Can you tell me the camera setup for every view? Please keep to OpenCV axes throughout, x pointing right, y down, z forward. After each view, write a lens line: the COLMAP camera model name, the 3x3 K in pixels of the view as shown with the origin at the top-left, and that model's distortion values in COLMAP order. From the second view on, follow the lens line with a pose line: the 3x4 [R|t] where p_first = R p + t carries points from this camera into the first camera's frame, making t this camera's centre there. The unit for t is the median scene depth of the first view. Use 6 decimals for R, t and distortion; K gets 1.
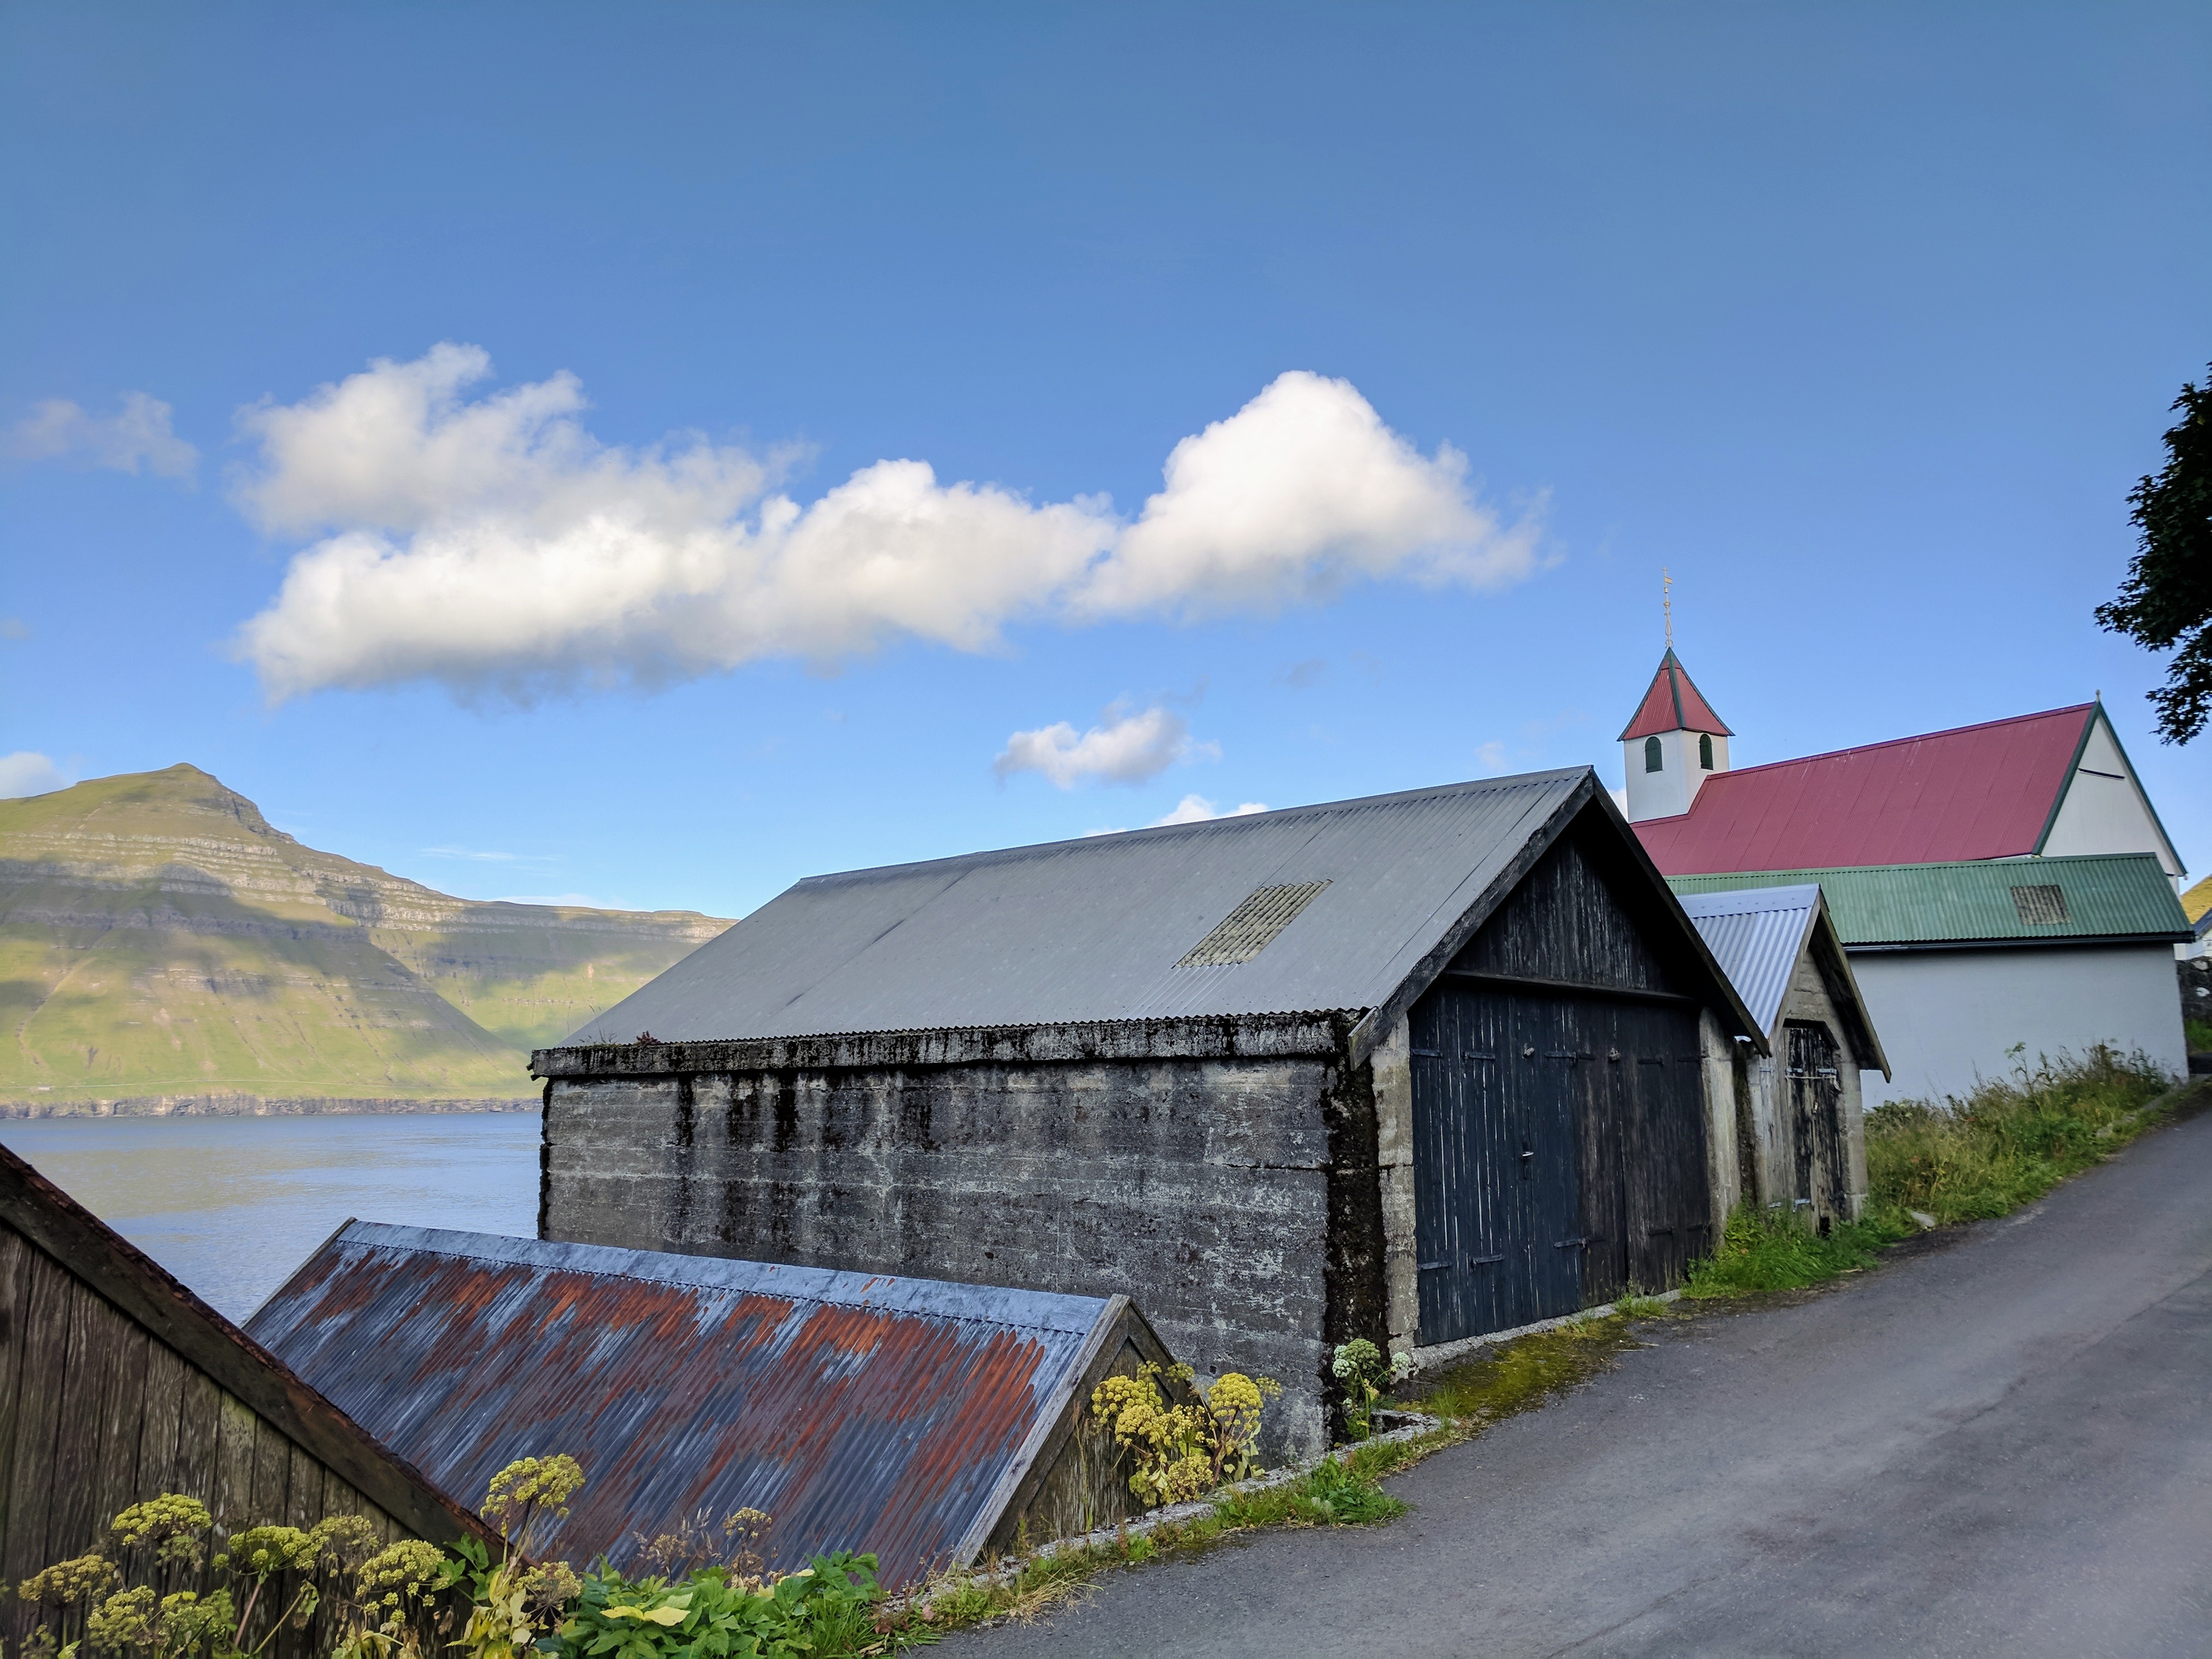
lens RADIAL K [[1651.8, 0, 1106.0], [0, 1651.8, 829.5], [0, 0, 1]] dist [-0.011008, 0.037776]
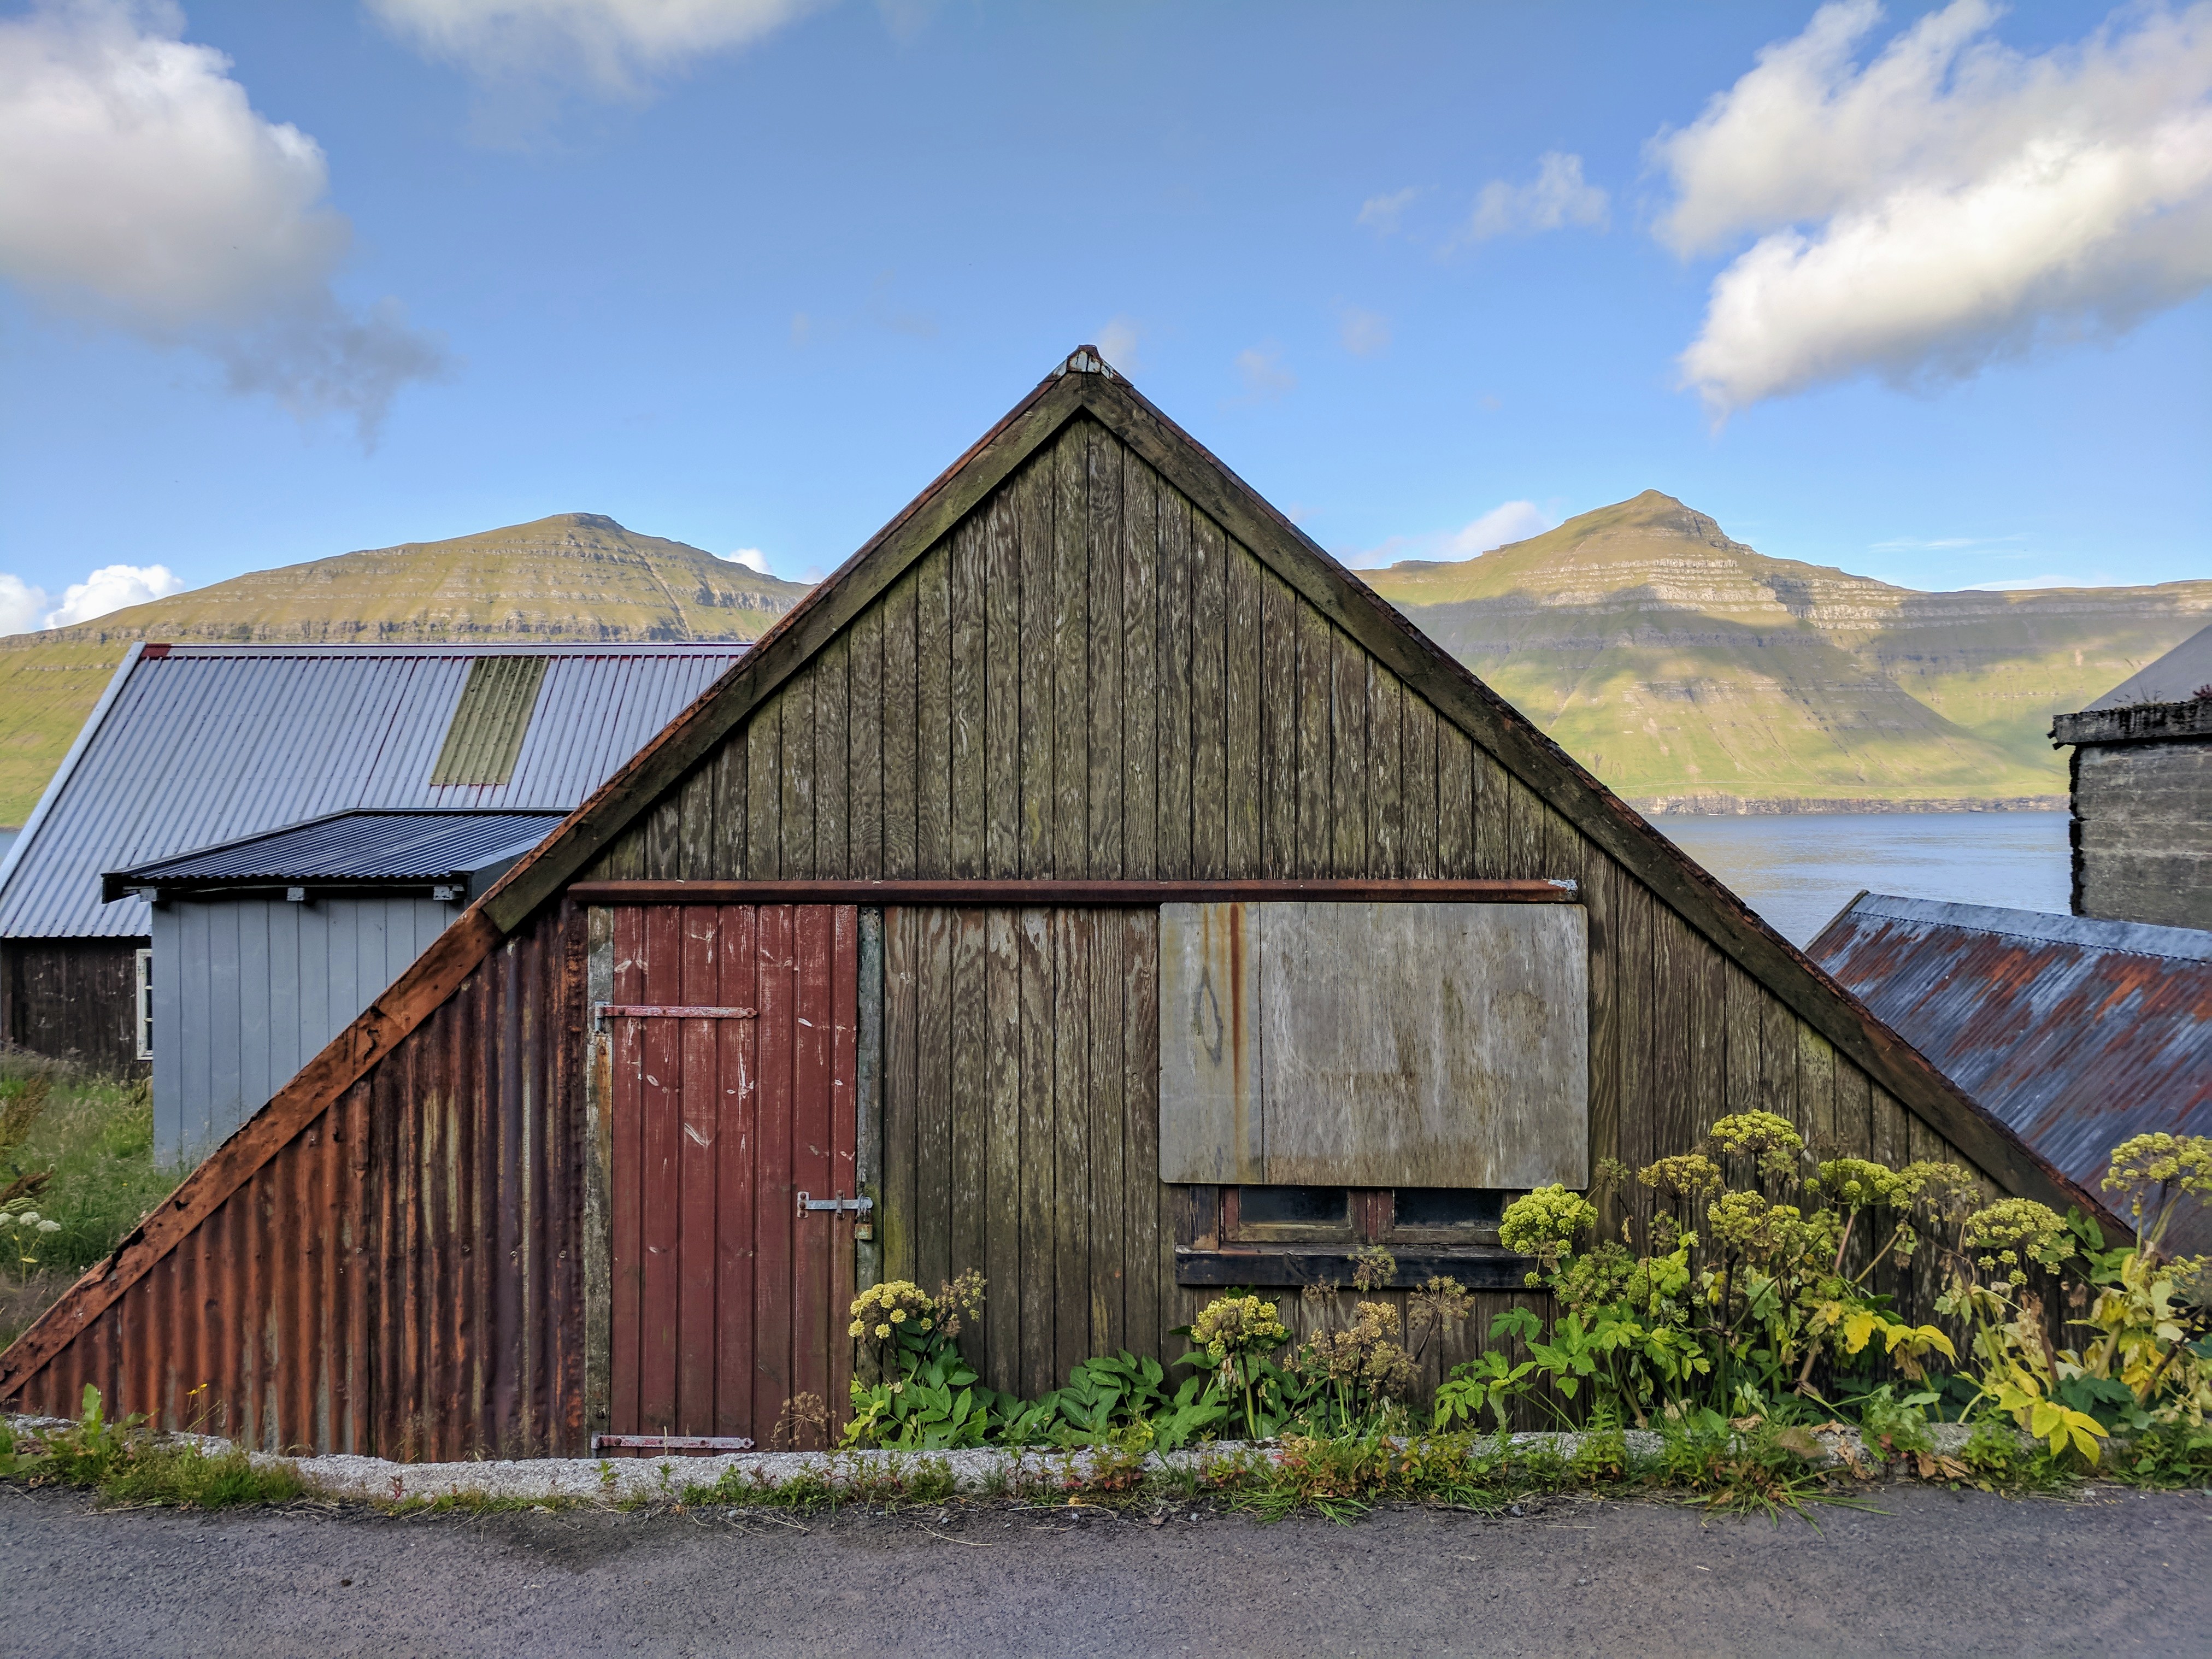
lens RADIAL K [[1651.8, 0, 1106.0], [0, 1651.8, 829.5], [0, 0, 1]] dist [-0.011008, 0.037776]
pose [[0.670400, 0.007062, -0.741966, -0.086627], [0.127232, 0.984050, 0.124326, 0.056523], [0.731010, -0.177750, 0.658809, 0.082399]]
